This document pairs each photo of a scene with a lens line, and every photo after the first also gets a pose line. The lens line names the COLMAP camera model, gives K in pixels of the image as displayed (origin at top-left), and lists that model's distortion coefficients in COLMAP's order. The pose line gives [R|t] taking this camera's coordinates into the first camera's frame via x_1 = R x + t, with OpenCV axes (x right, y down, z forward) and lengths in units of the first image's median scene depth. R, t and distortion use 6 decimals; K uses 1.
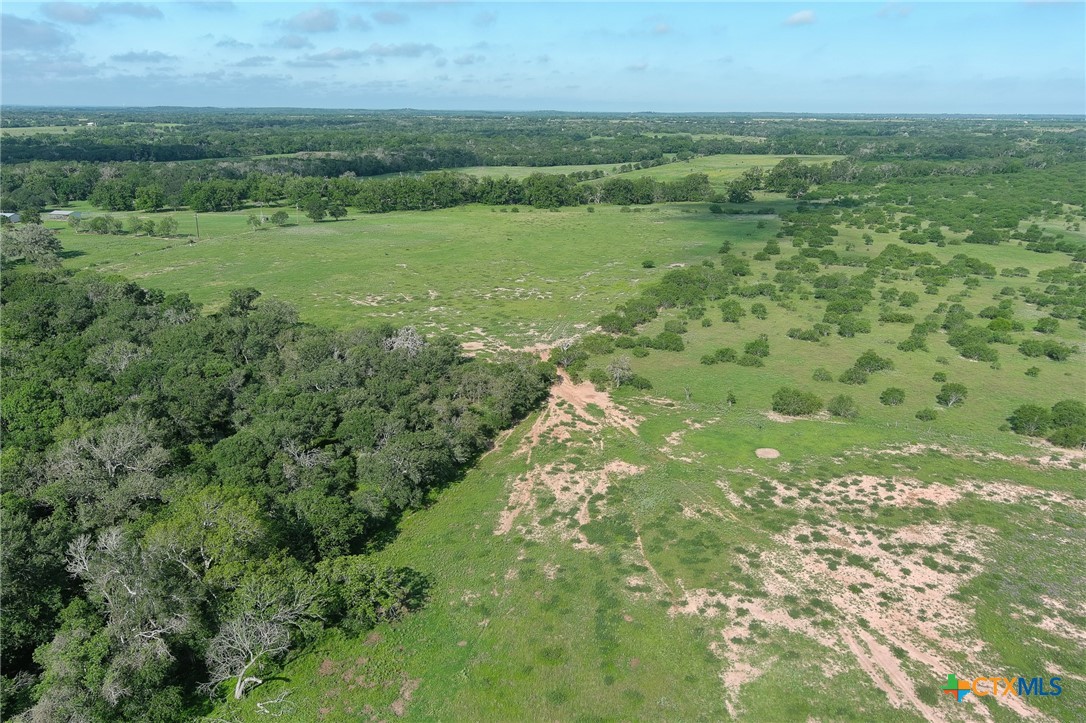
lens RADIAL K [[936.7, 0, 543.0], [0, 936.7, 361.5], [0, 0, 1]] dist [-0.000092, -0.006491]
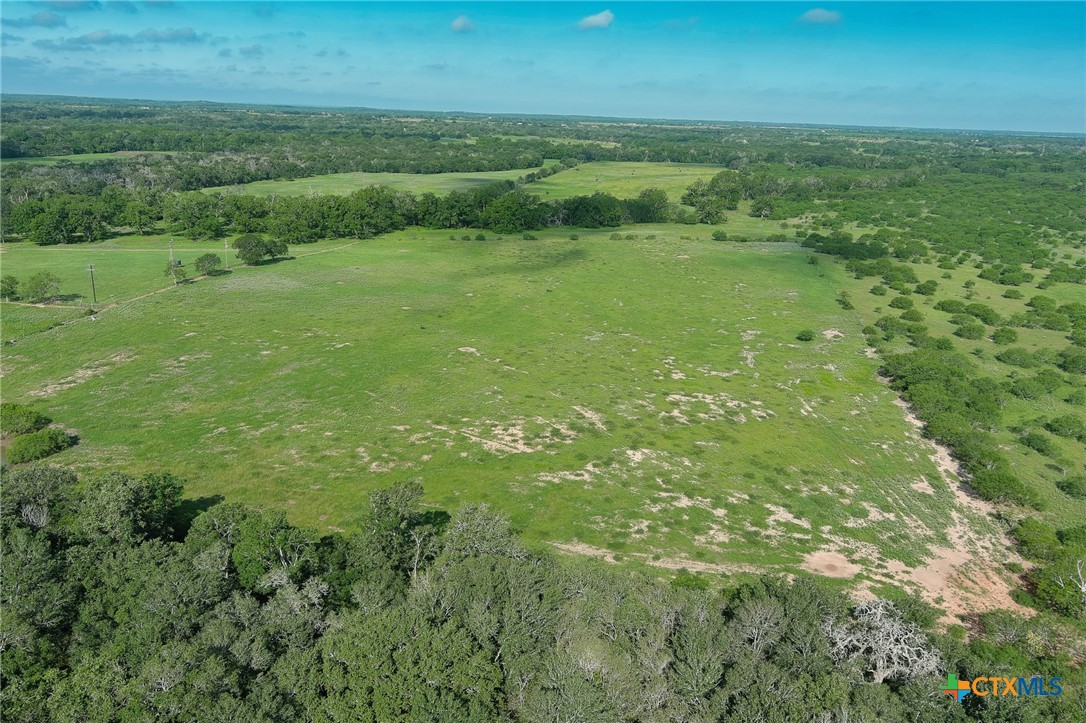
lens RADIAL K [[893.4, 0, 543.0], [0, 893.4, 361.5], [0, 0, 1]] dist [-0.001287, 0.007850]
pose [[0.967503, -0.041502, 0.249432, -0.093777], [0.038167, 0.999106, 0.018195, -0.037540], [-0.249964, -0.008084, 0.968221, 0.139895]]
